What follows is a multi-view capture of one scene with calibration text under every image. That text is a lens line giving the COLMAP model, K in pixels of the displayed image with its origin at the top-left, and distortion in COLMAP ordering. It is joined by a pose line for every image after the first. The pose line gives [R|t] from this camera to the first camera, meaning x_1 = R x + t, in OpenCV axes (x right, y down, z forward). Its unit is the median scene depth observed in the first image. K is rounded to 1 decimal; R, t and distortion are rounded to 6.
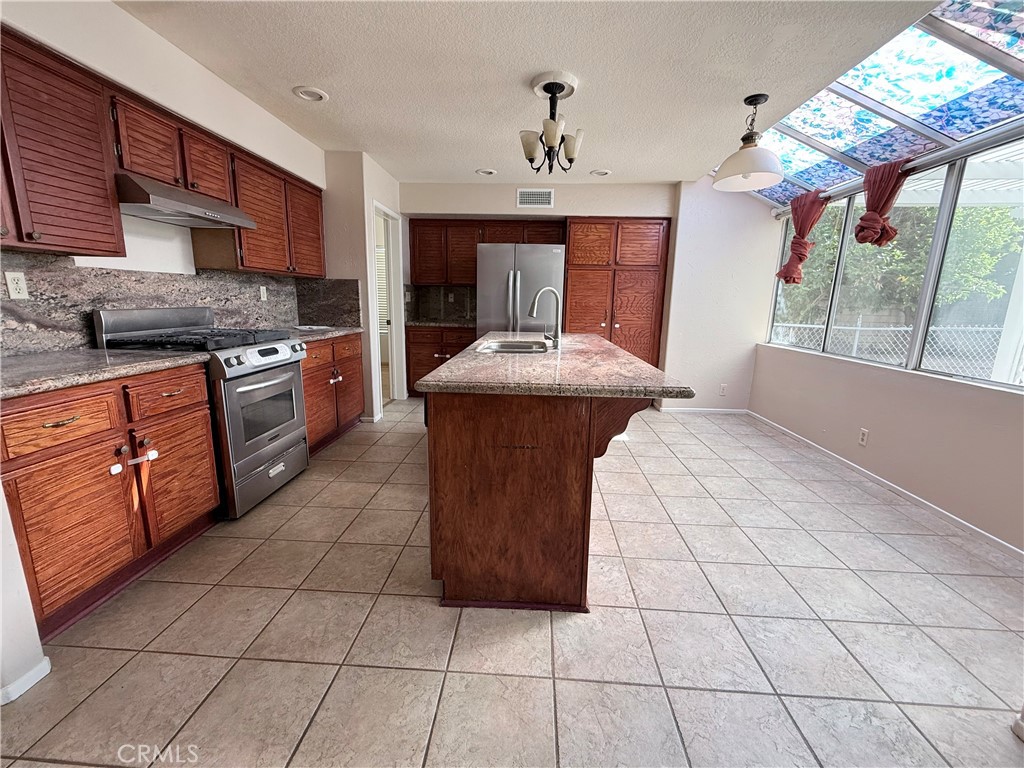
lens RADIAL K [[408.0, 0, 510.9], [0, 408.0, 386.3], [0, 0, 1]] dist [-0.000423, 0.000172]
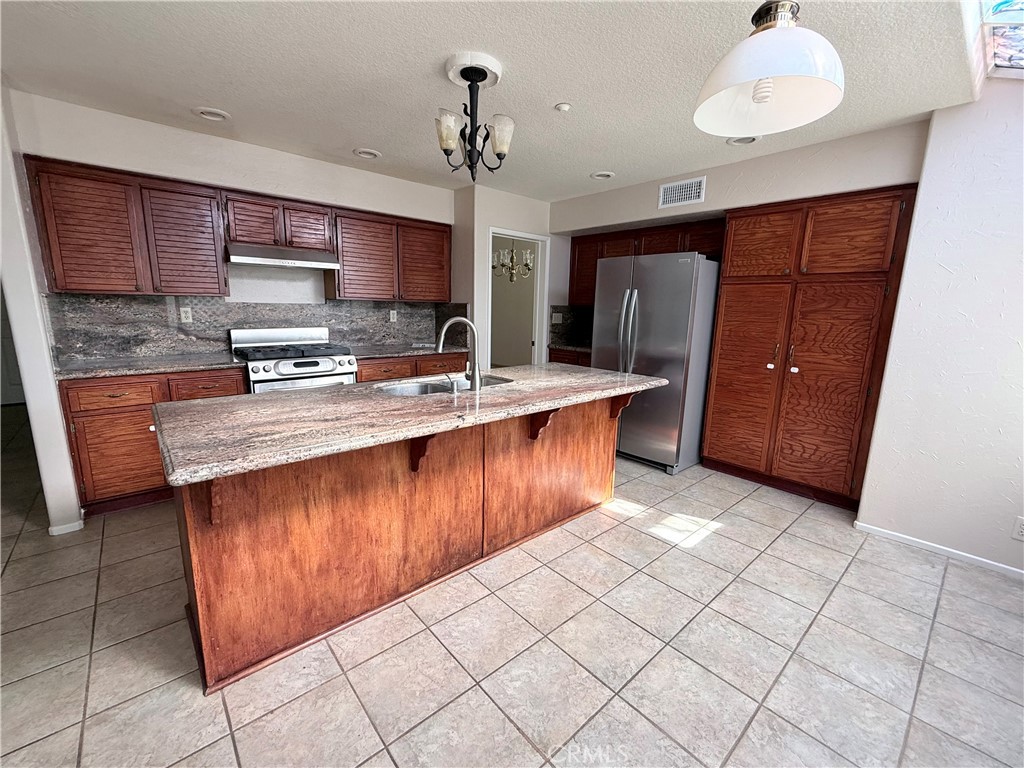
lens RADIAL K [[422.4, 0, 523.1], [0, 422.4, 386.1], [0, 0, 1]] dist [-0.005956, 0.000367]
pose [[0.722180, 0.125179, -0.680284, 0.757590], [-0.152665, 0.988081, 0.019750, -0.137724], [0.674648, 0.089593, 0.732683, 0.462860]]
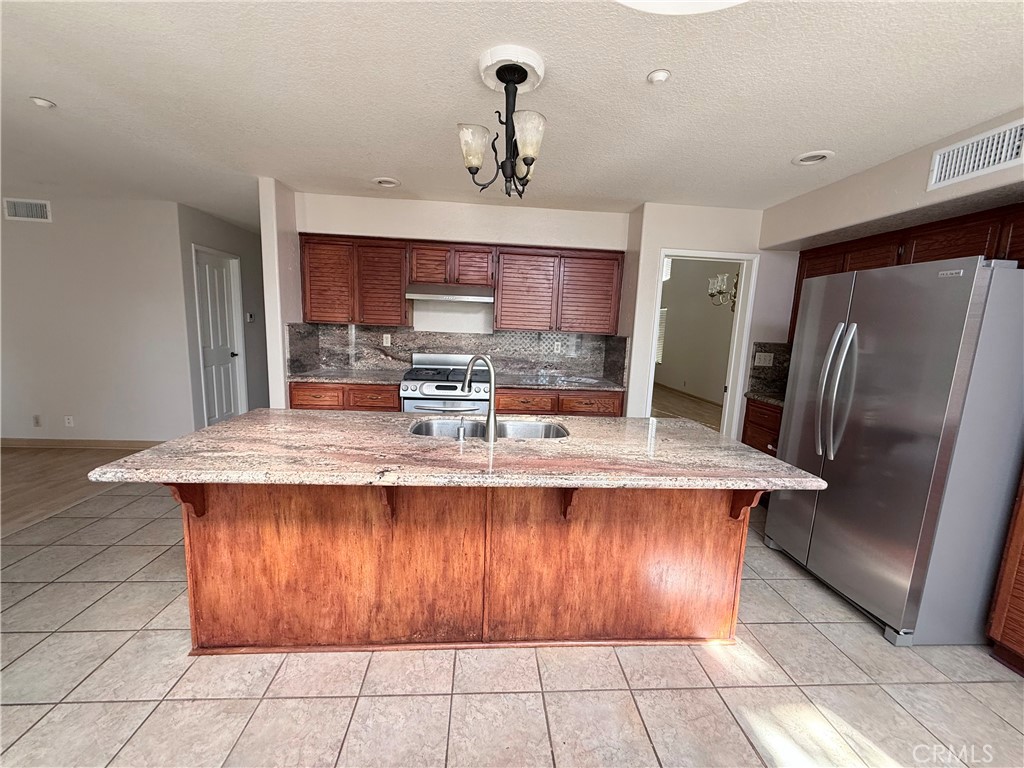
lens RADIAL K [[409.7, 0, 514.5], [0, 409.7, 386.2], [0, 0, 1]] dist [-0.002182, -0.000131]
pose [[0.146100, 0.130325, -0.980648, 0.788031], [-0.245451, 0.965063, 0.091686, -0.261166], [0.958336, 0.227306, 0.172985, 0.916474]]
